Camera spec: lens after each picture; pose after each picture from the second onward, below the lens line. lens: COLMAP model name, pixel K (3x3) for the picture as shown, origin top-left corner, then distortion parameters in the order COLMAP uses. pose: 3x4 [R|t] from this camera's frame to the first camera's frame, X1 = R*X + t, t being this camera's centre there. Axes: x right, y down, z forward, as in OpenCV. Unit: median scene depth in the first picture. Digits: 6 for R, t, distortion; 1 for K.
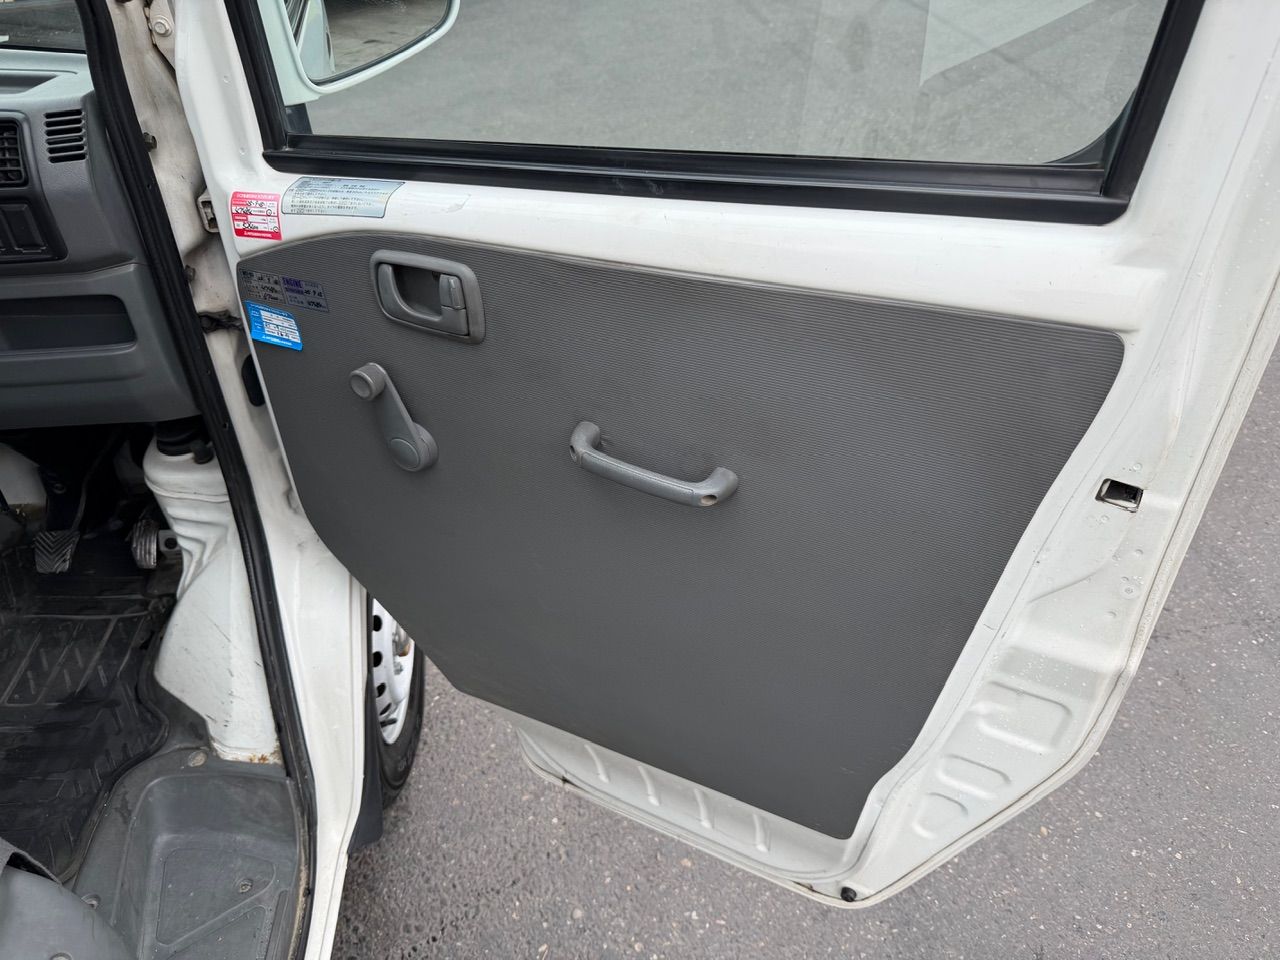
lens RADIAL K [[912.1, 0, 642.1], [0, 912.1, 494.7], [0, 0, 1]] dist [0.019848, -0.039975]
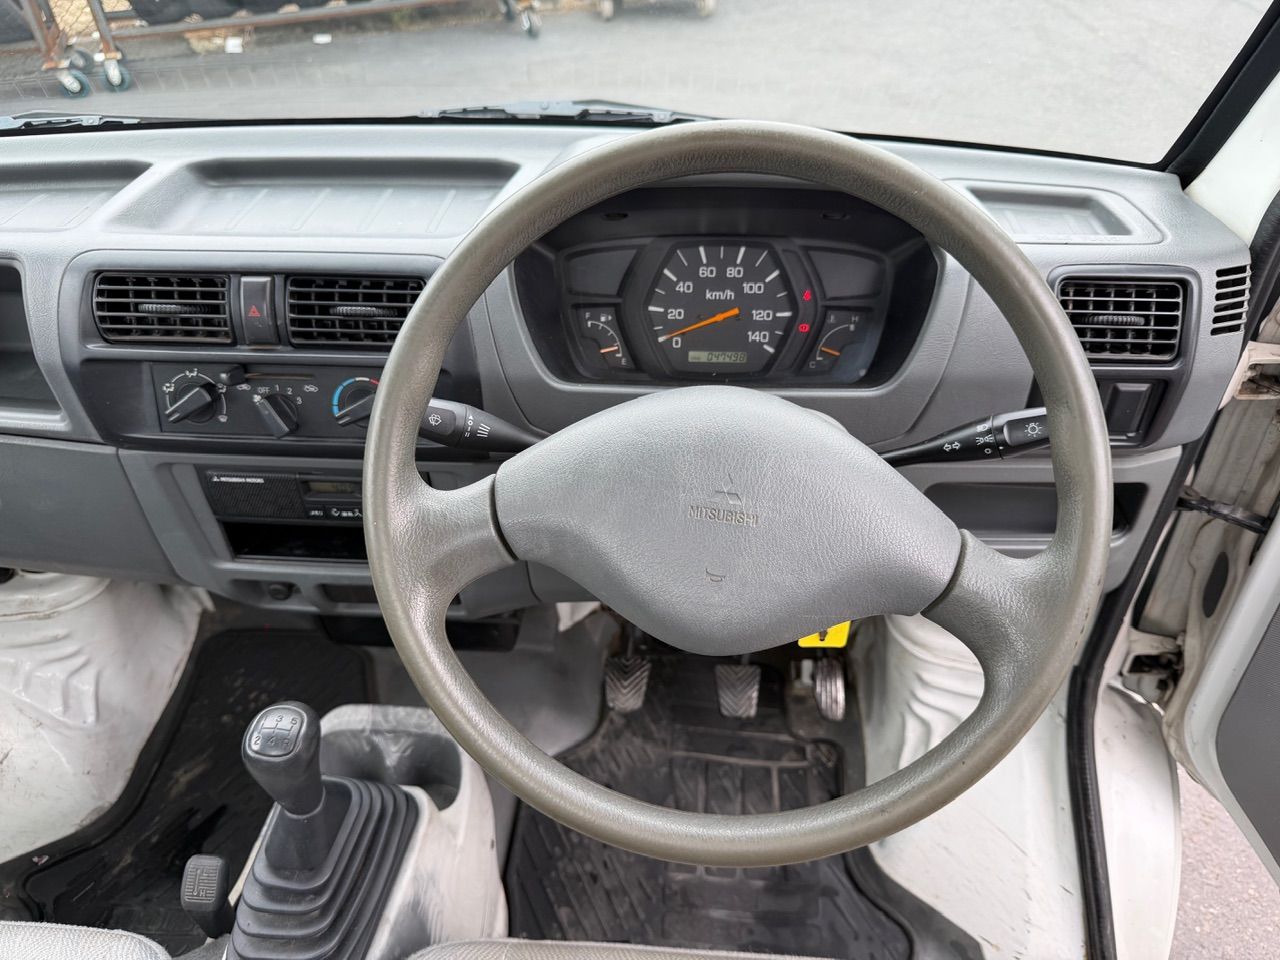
lens RADIAL K [[912.1, 0, 632.8], [0, 912.1, 490.2], [0, 0, 1]] dist [0.019848, -0.039975]
pose [[0.985715, 0.079644, -0.148404, -0.654848], [-0.078879, 0.996823, 0.011037, -0.137935], [0.148811, 0.000827, 0.988865, 0.126711]]
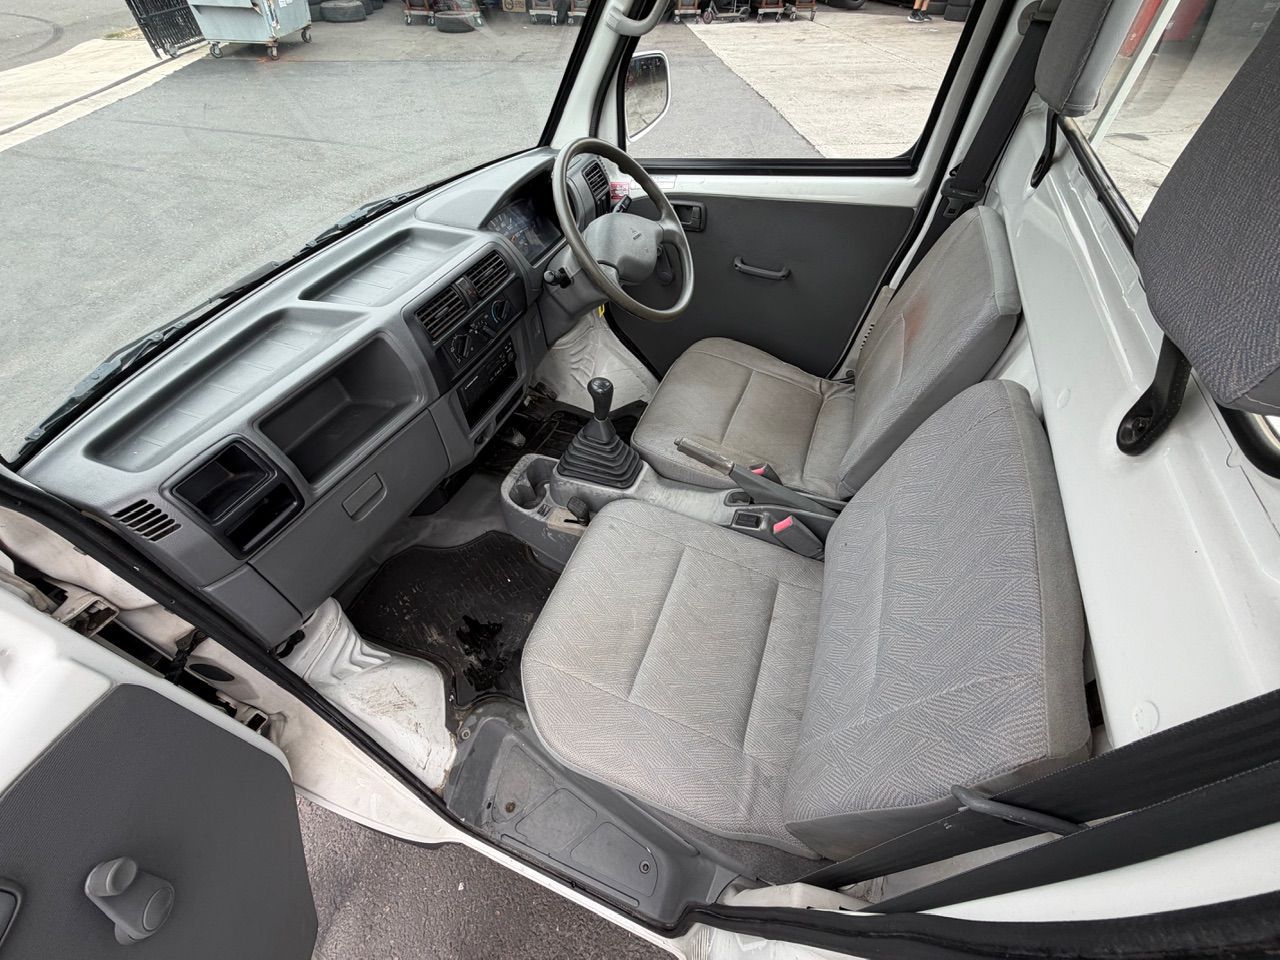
lens RADIAL K [[505.1, 0, 637.2], [0, 505.1, 486.5], [0, 0, 1]] dist [-0.000743, -0.000434]
pose [[0.440281, -0.680955, 0.585196, -1.433290], [0.574699, 0.714493, 0.399026, -0.166787], [-0.689836, 0.160628, 0.705921, -0.014220]]
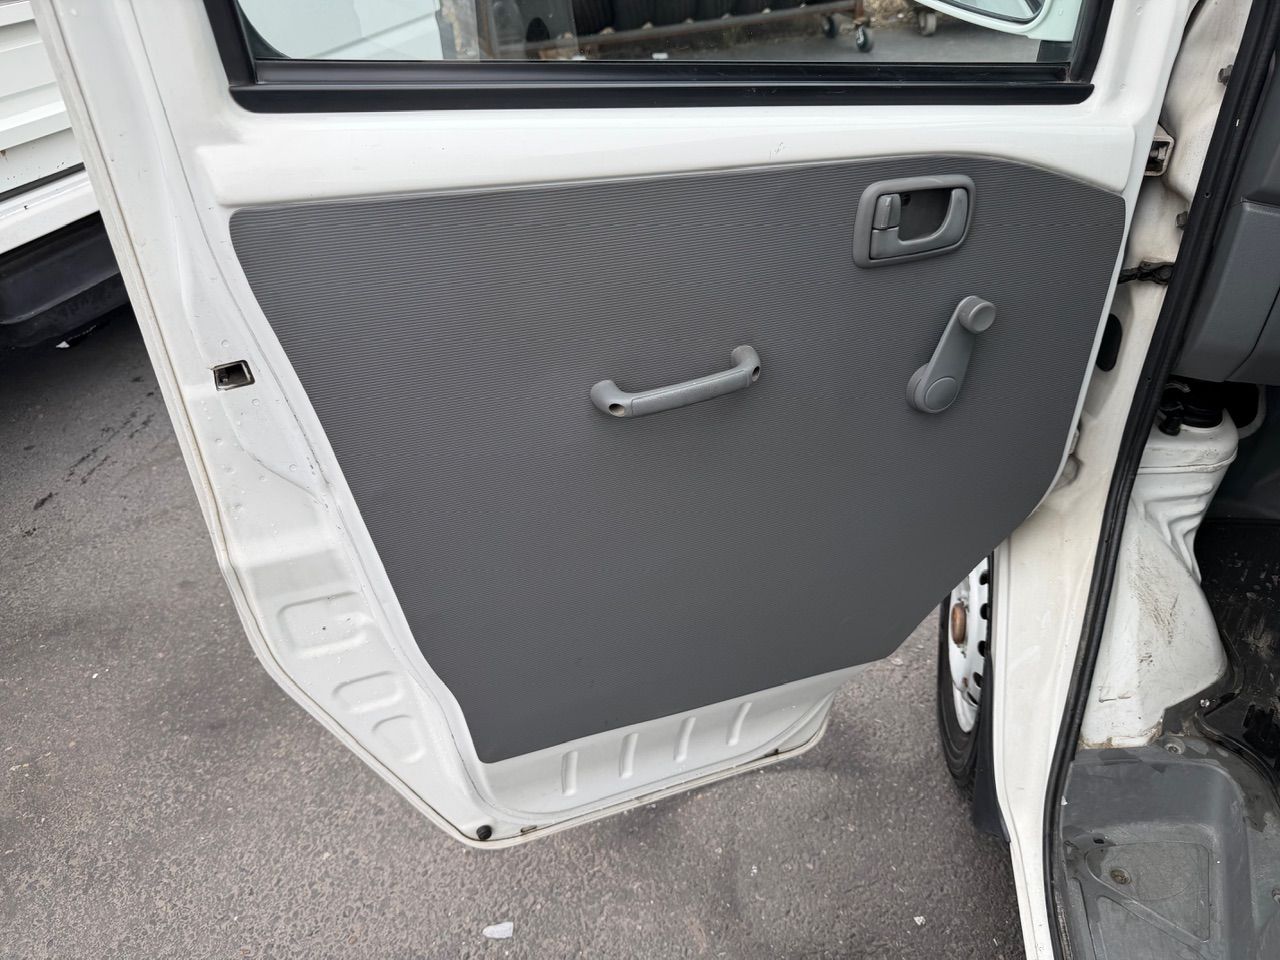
lens RADIAL K [[912.1, 0, 631.8], [0, 912.1, 485.8], [0, 0, 1]] dist [0.019848, -0.039975]
pose [[0.961897, 0.103327, -0.253136, -1.650758], [-0.113322, 0.993239, -0.025185, 0.140275], [0.248822, 0.052911, 0.967103, -0.129550]]
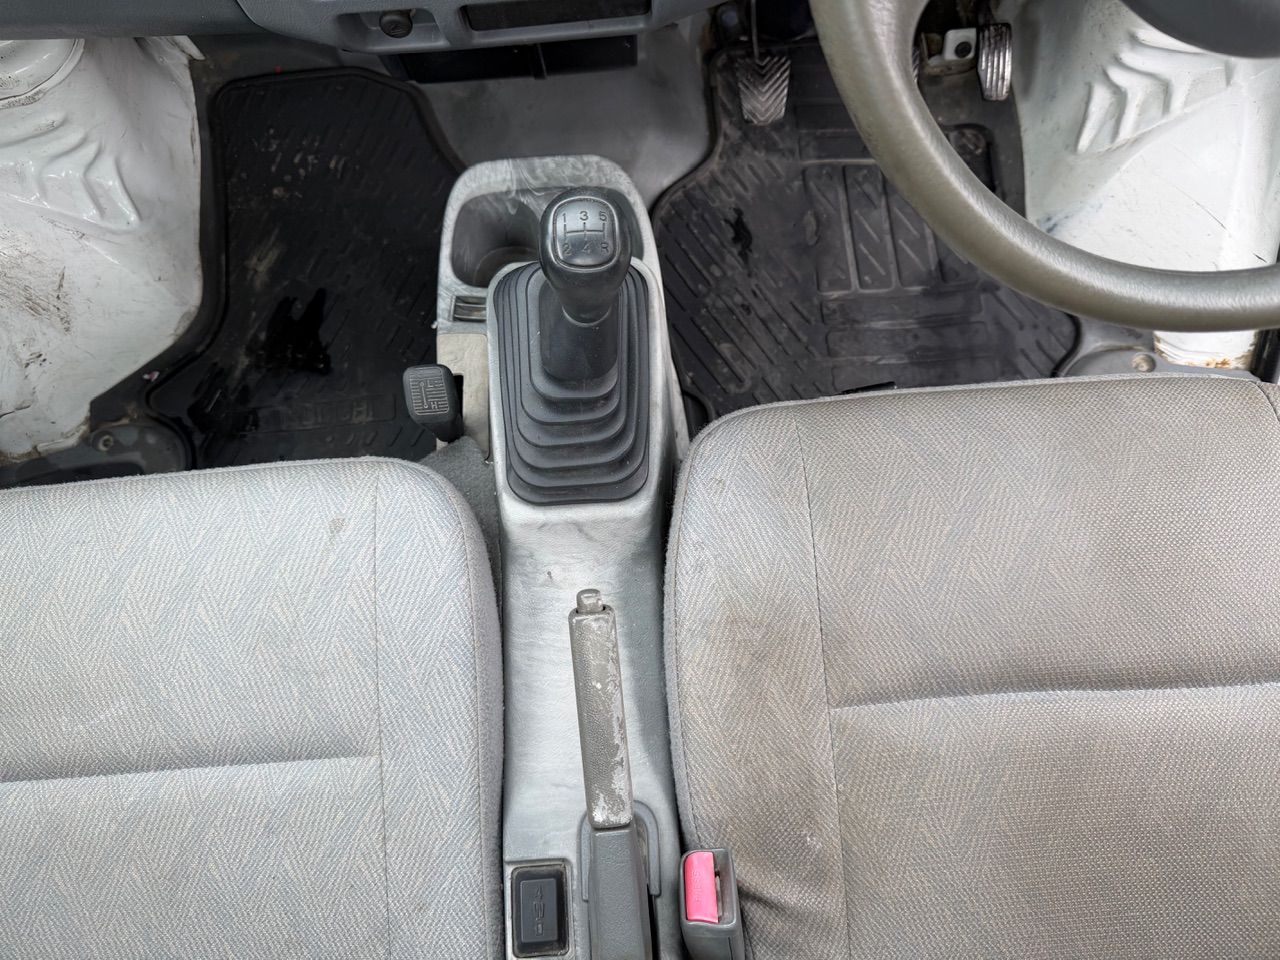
lens RADIAL K [[912.1, 0, 632.0], [0, 912.1, 483.3], [0, 0, 1]] dist [0.019848, -0.039975]
pose [[0.999148, 0.005066, -0.040950, -0.856249], [0.020512, 0.800130, 0.599476, -0.129800], [0.035802, -0.599805, 0.799344, 0.218779]]
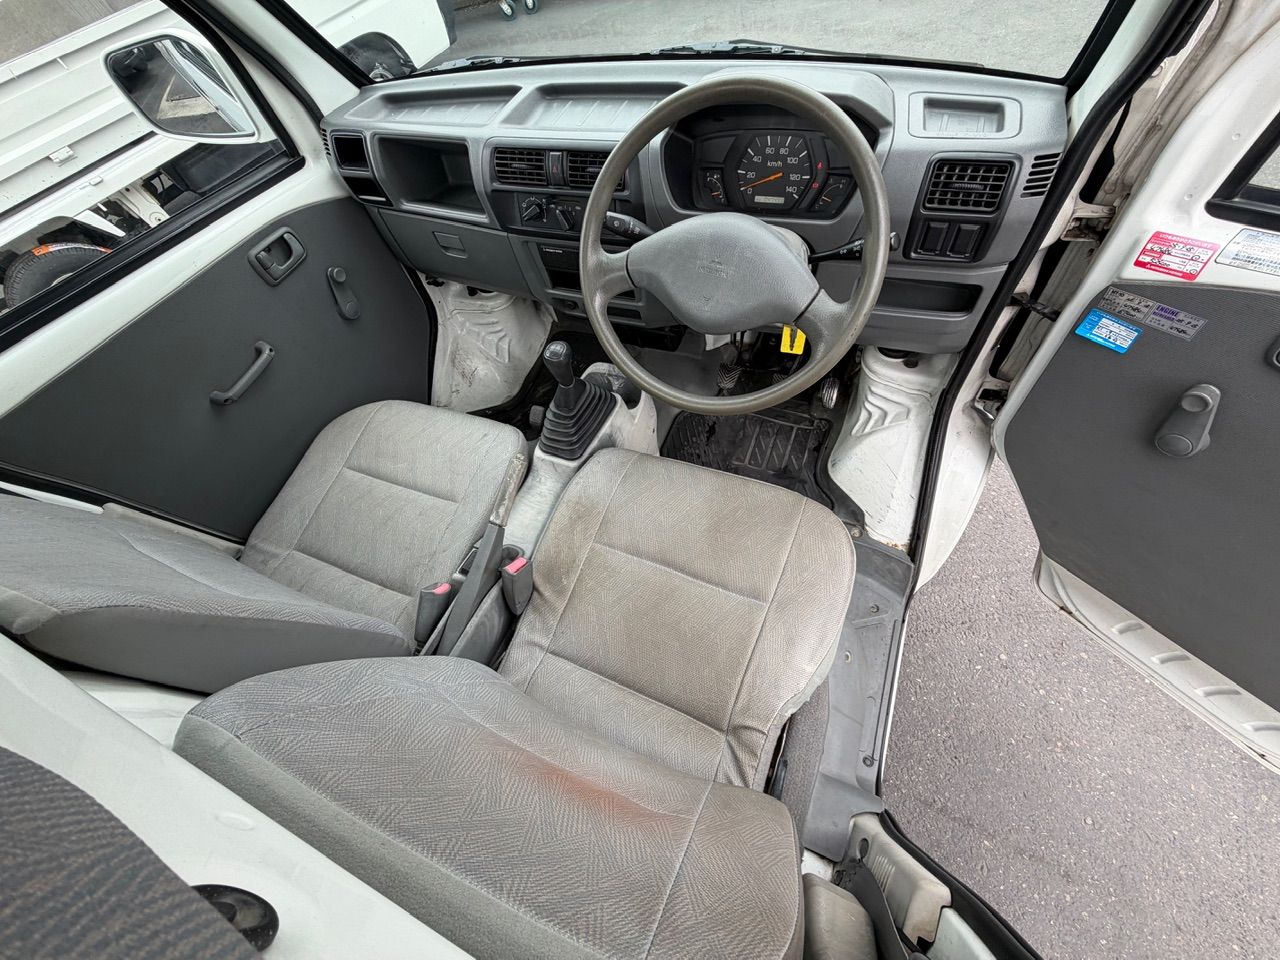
lens RADIAL K [[505.1, 0, 637.7], [0, 505.1, 477.8], [0, 0, 1]] dist [-0.000743, -0.000434]
pose [[0.874762, 0.310188, -0.372256, -0.487395], [-0.155043, 0.907036, 0.391468, -0.125277], [0.459079, -0.284726, 0.841533, -0.013134]]
